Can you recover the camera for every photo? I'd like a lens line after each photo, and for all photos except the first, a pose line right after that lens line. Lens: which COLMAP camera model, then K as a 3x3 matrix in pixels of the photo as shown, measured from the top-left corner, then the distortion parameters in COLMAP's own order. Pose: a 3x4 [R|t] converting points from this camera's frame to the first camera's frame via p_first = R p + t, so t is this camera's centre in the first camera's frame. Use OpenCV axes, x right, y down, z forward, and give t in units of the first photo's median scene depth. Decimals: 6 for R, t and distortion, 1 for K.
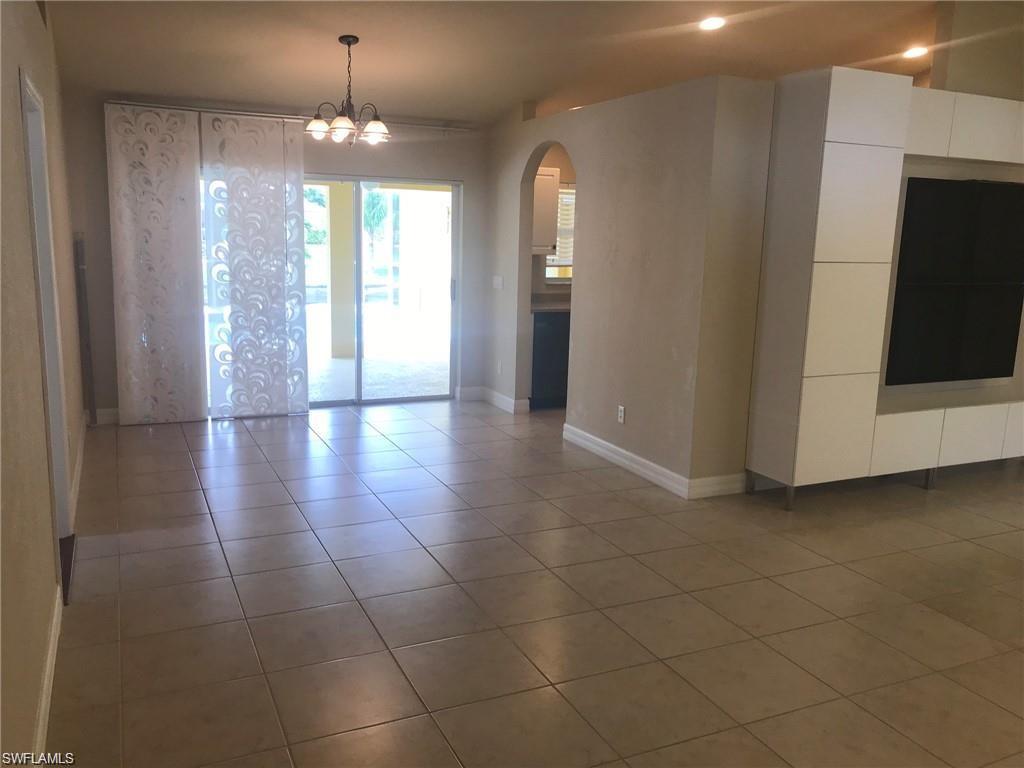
lens RADIAL K [[838.3, 0, 511.6], [0, 838.3, 384.3], [0, 0, 1]] dist [0.019338, -0.038289]
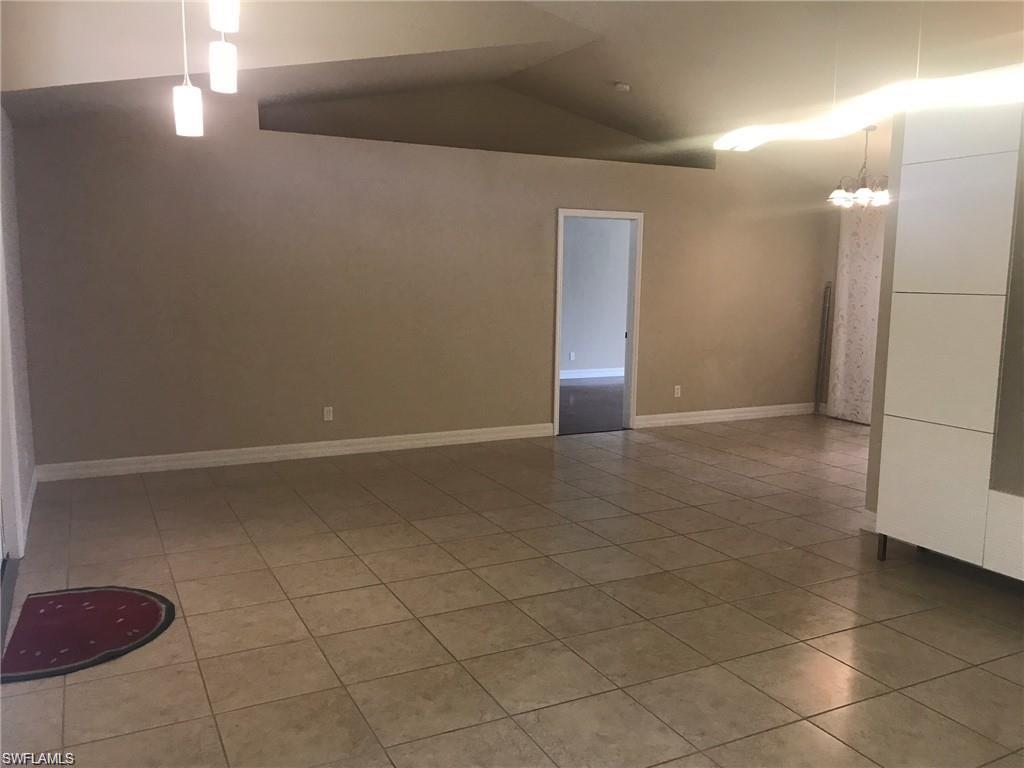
lens RADIAL K [[838.3, 0, 511.8], [0, 838.3, 384.5], [0, 0, 1]] dist [0.019338, -0.038289]
pose [[0.028897, 0.104949, -0.994058, 1.136397], [-0.197734, 0.975421, 0.097233, -0.045309], [0.979830, 0.193749, 0.048938, 0.486653]]
